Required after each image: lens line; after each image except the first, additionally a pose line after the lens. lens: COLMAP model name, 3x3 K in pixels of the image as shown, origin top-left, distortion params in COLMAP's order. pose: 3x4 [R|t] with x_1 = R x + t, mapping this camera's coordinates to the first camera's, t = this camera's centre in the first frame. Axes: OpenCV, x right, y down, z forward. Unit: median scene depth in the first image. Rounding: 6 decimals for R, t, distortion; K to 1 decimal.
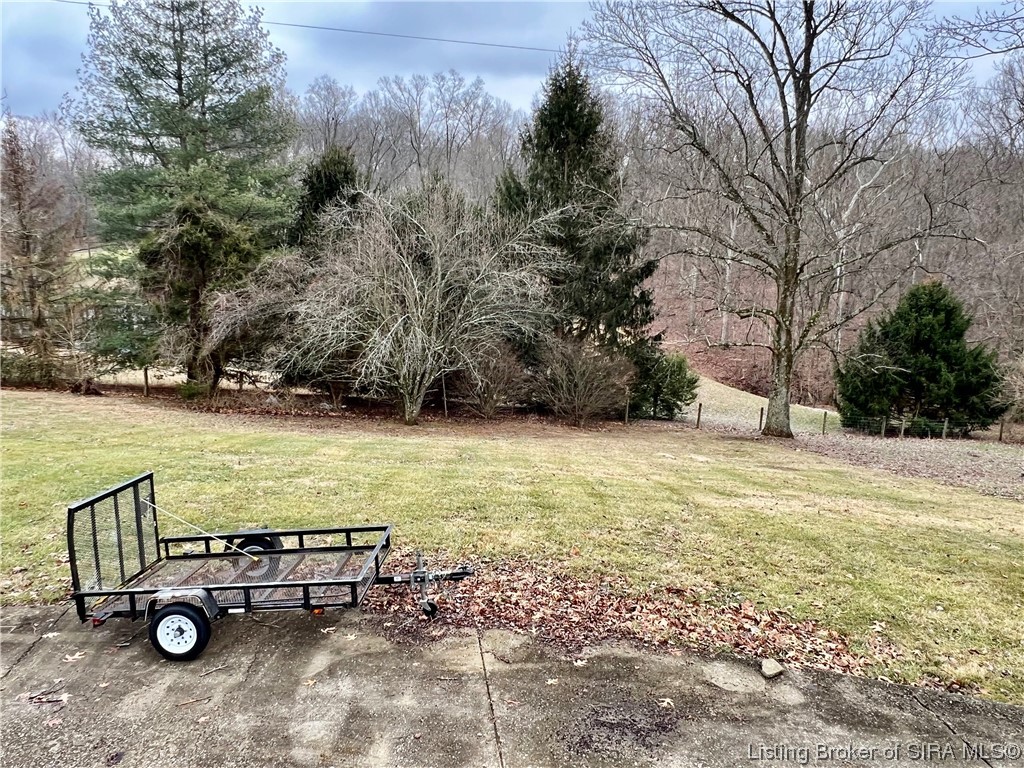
lens RADIAL K [[749.6, 0, 512.2], [0, 749.6, 382.5], [0, 0, 1]] dist [-0.004491, -0.001097]
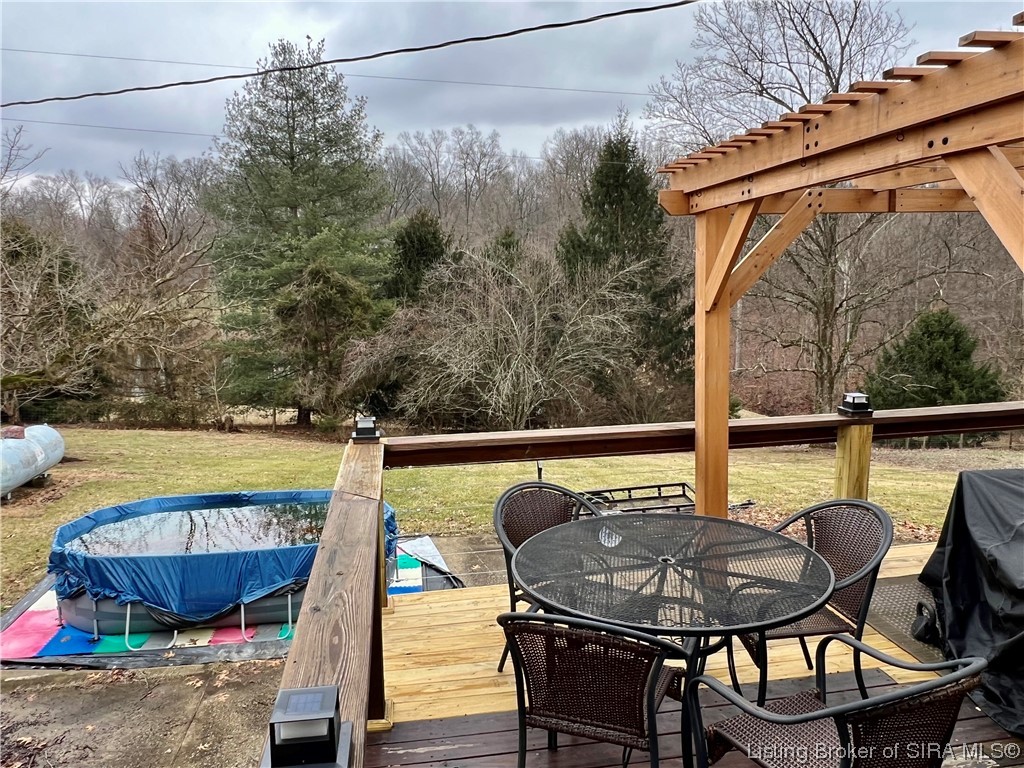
lens RADIAL K [[749.6, 0, 512.5], [0, 749.6, 384.7], [0, 0, 1]] dist [-0.004491, -0.001097]
pose [[0.999376, -0.033654, 0.010732, -0.122931], [0.034109, 0.998380, -0.045530, 0.009271], [-0.009182, 0.045867, 0.998905, -0.141000]]
